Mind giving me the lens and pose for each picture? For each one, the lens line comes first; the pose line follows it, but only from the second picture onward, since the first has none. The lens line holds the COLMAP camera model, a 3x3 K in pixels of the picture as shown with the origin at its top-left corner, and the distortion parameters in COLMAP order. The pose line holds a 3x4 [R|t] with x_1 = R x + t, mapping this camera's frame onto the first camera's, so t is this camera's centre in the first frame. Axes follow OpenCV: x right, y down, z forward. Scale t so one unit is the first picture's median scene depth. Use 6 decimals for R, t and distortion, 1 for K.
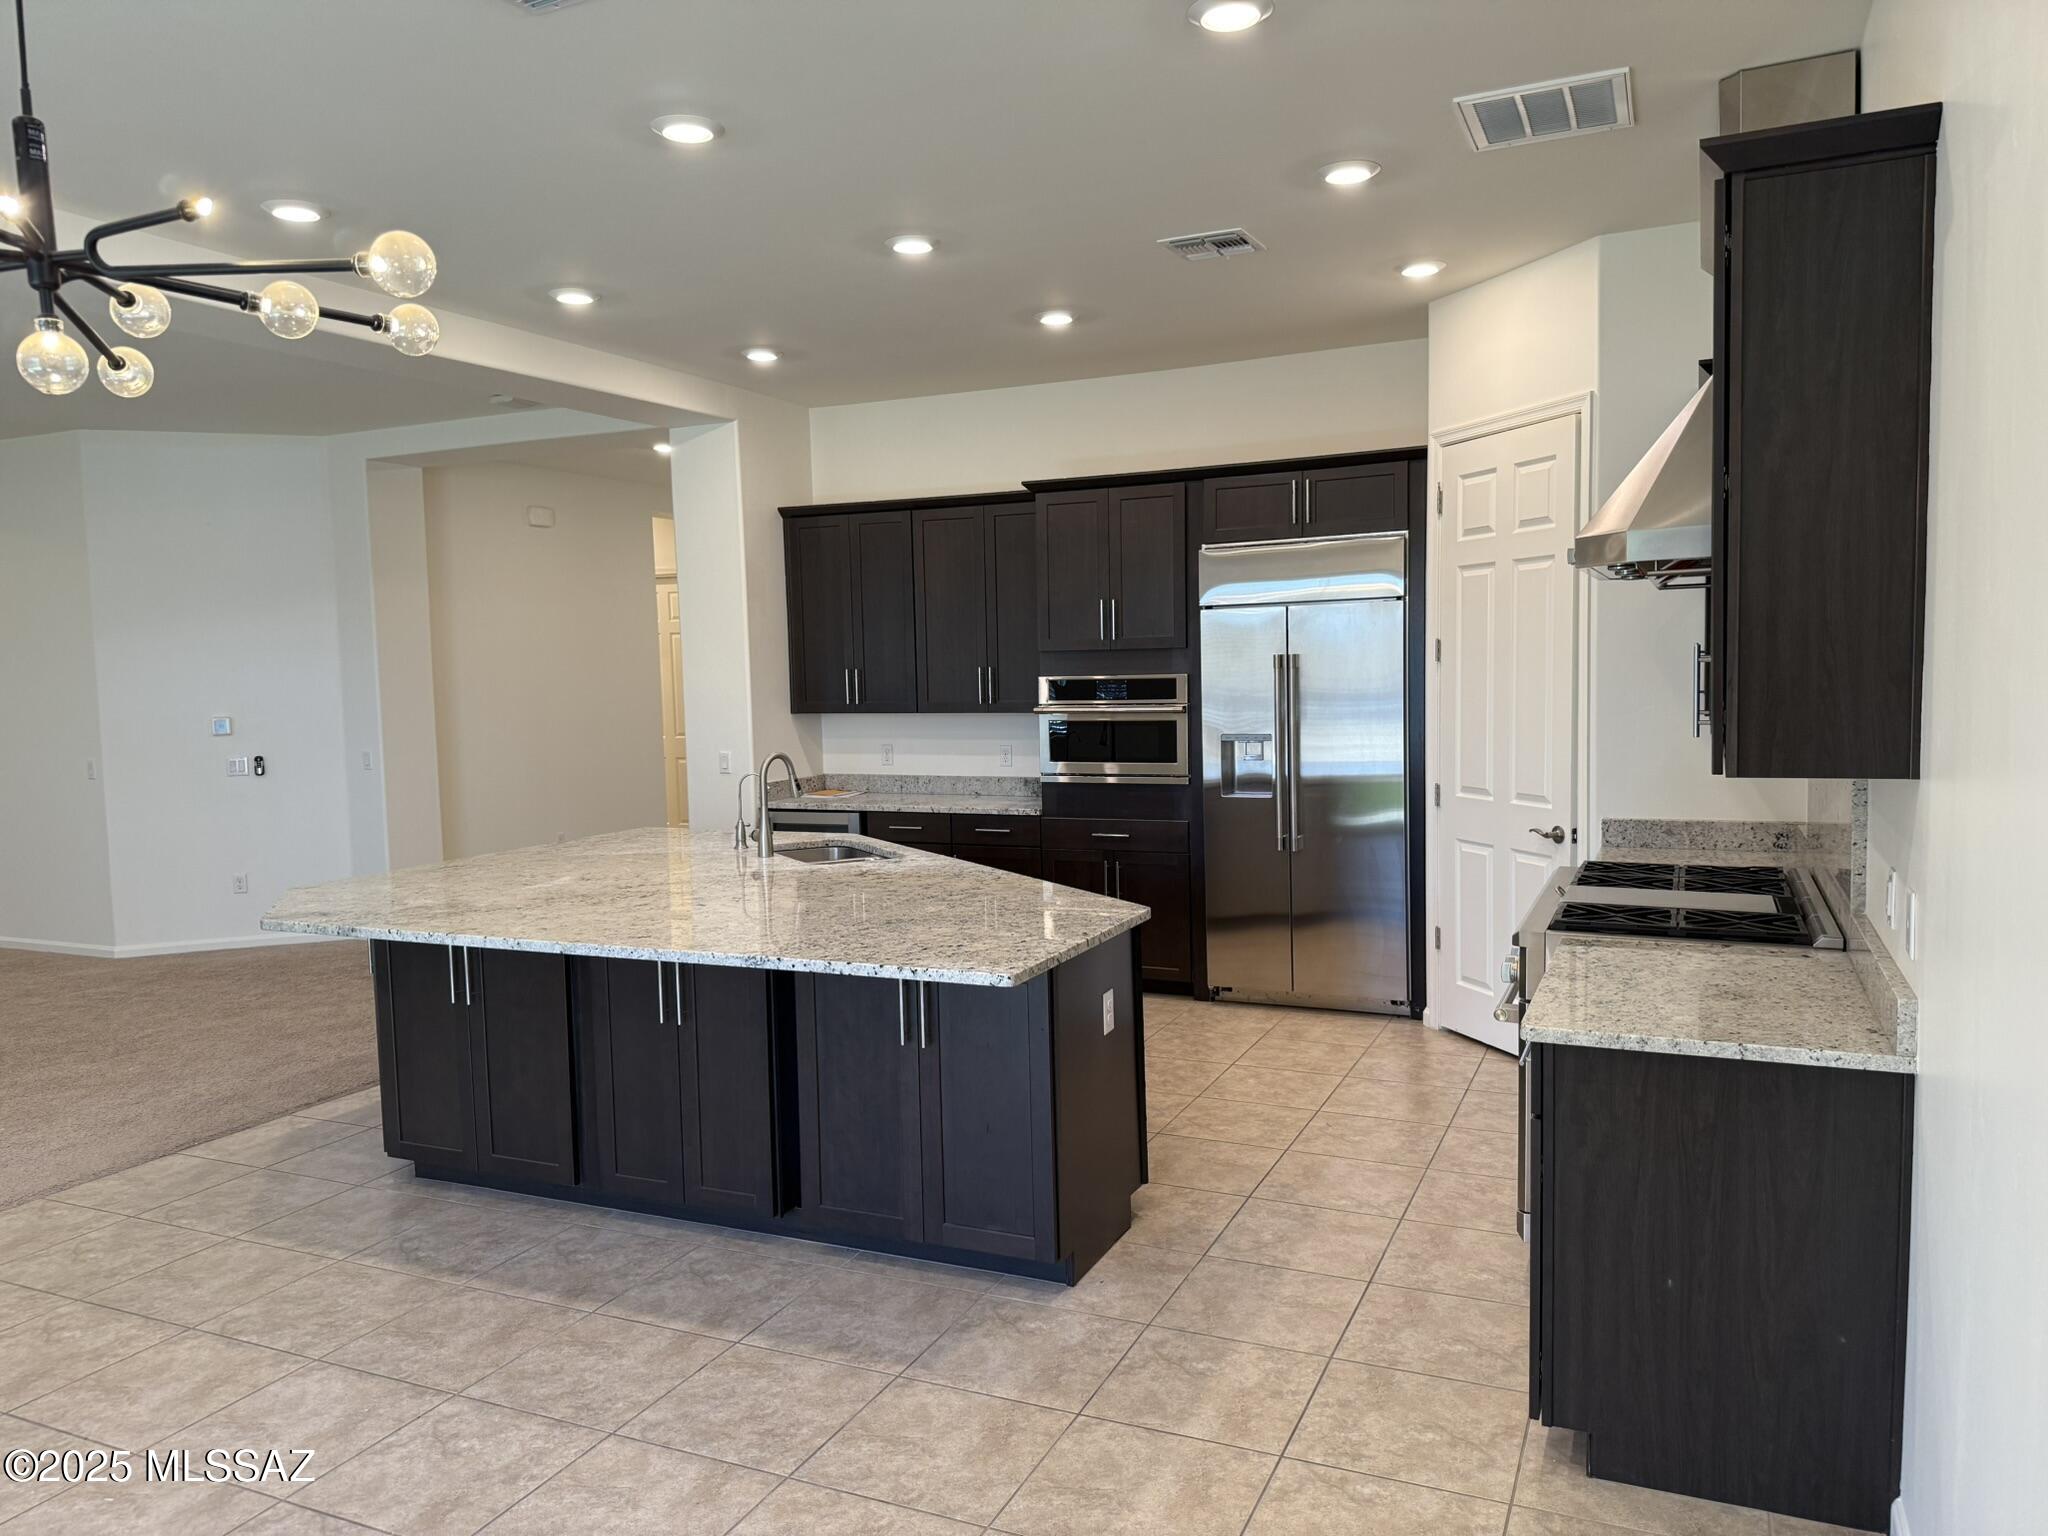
lens RADIAL K [[1457.5, 0, 1027.7], [0, 1457.5, 774.0], [0, 0, 1]] dist [0.056209, -0.073808]
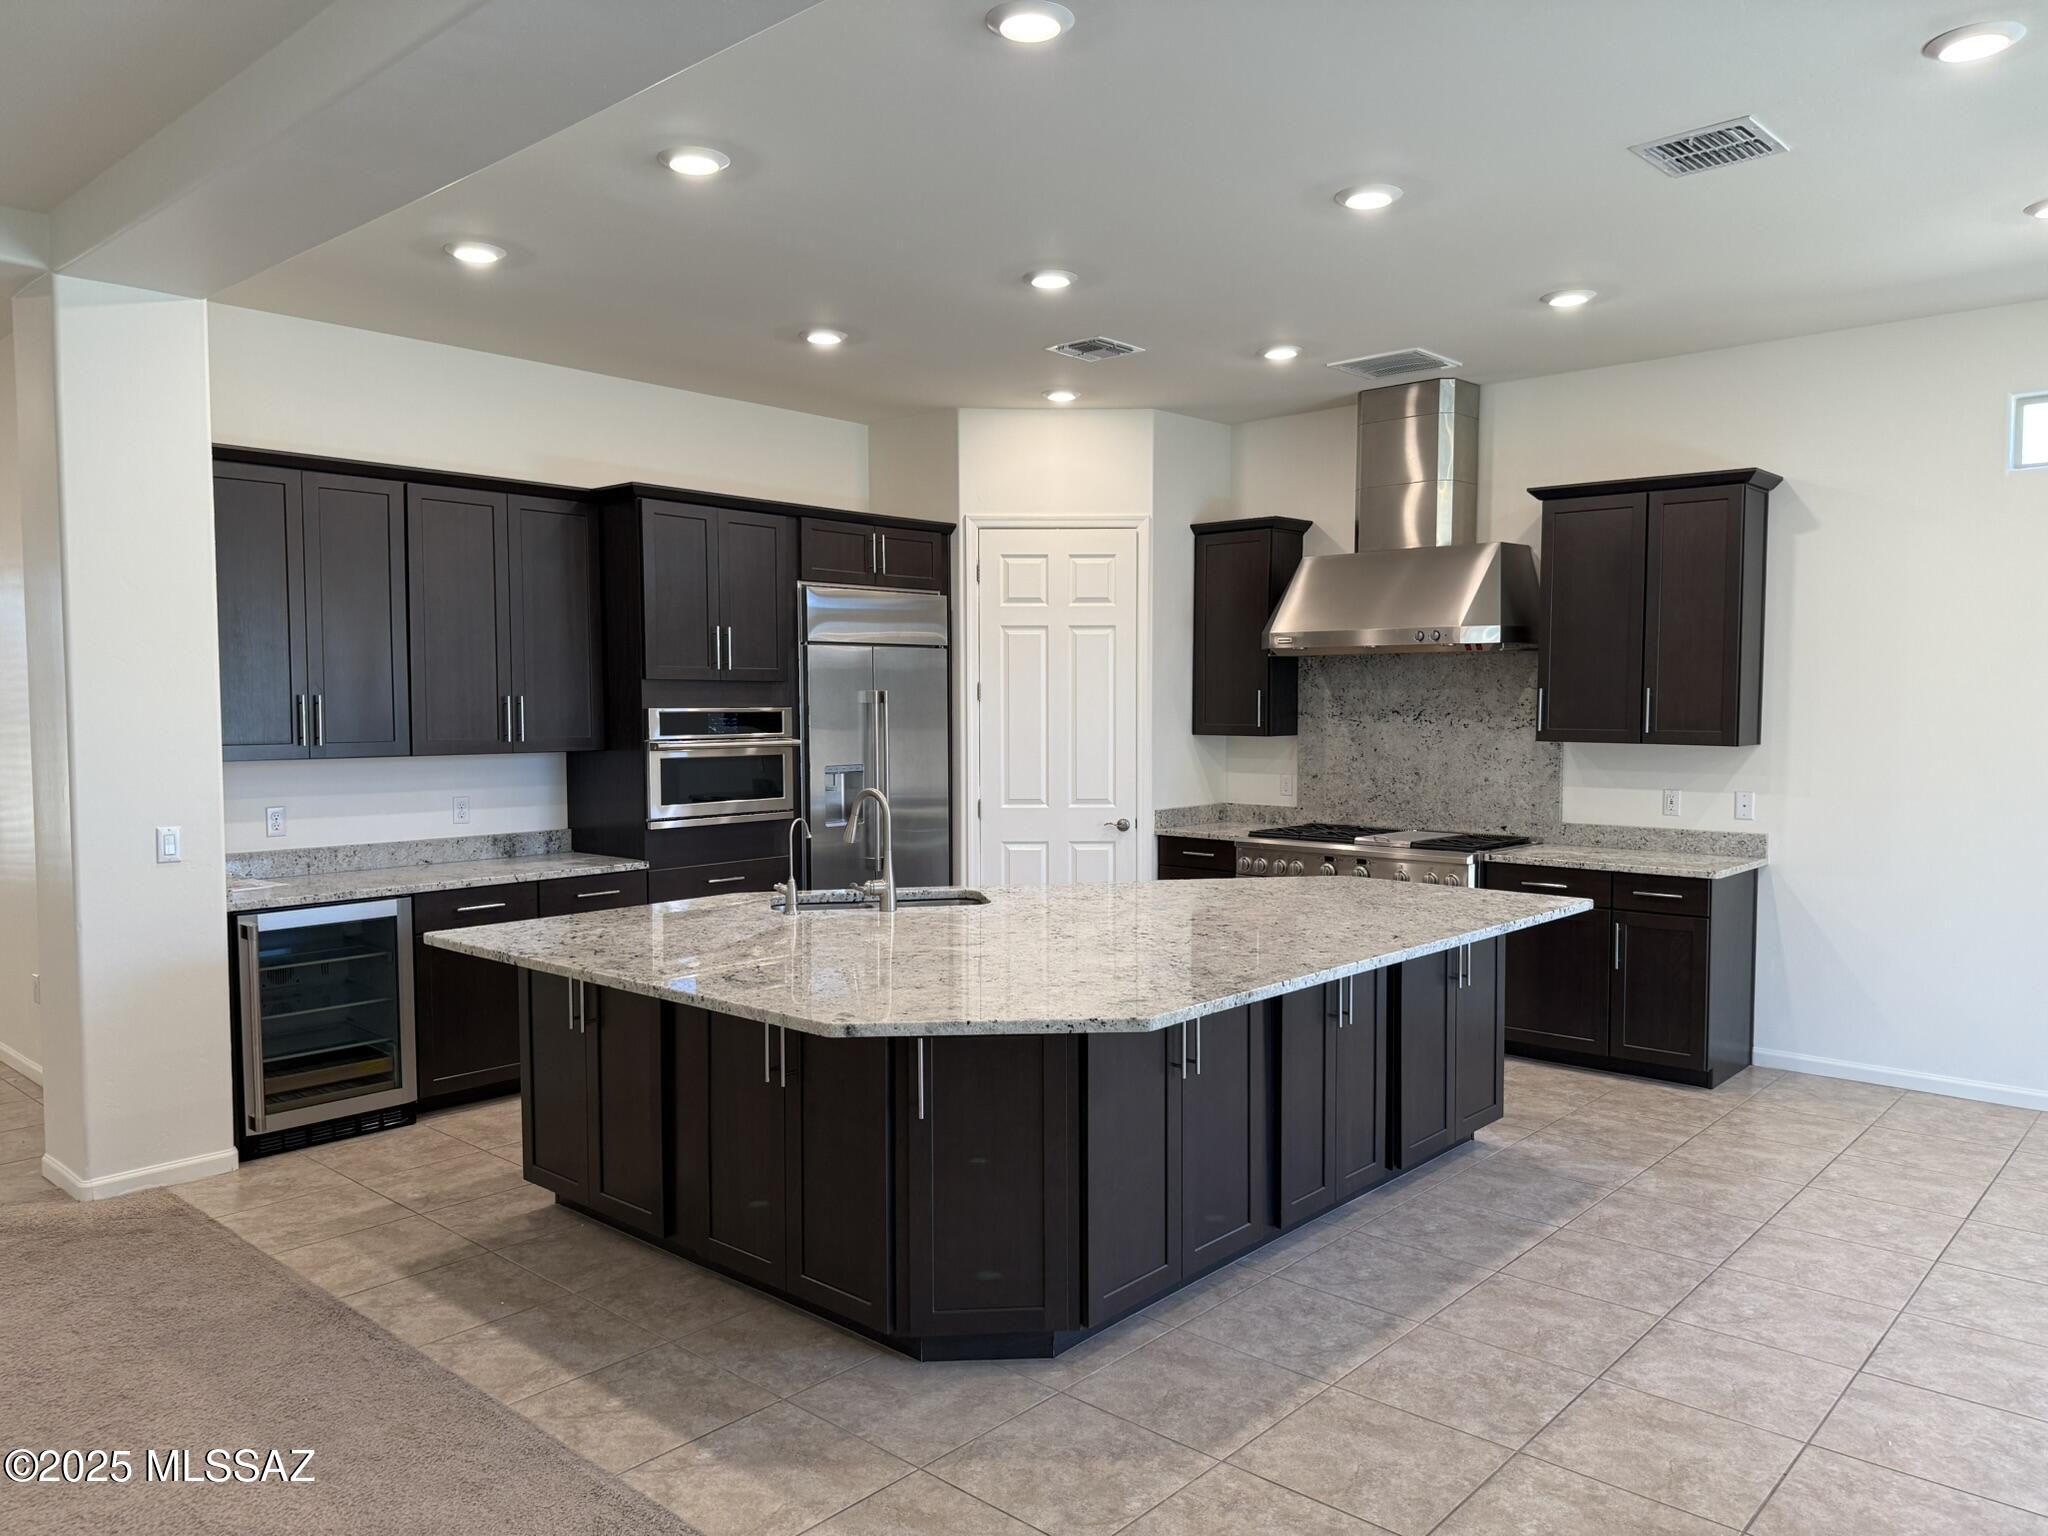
lens RADIAL K [[1457.5, 0, 1035.5], [0, 1457.5, 771.3], [0, 0, 1]] dist [0.056209, -0.073808]
pose [[0.285203, -0.025925, 0.958116, -1.293512], [0.066925, 0.997733, 0.007075, -0.034266], [-0.956128, 0.062104, 0.286292, 0.892647]]
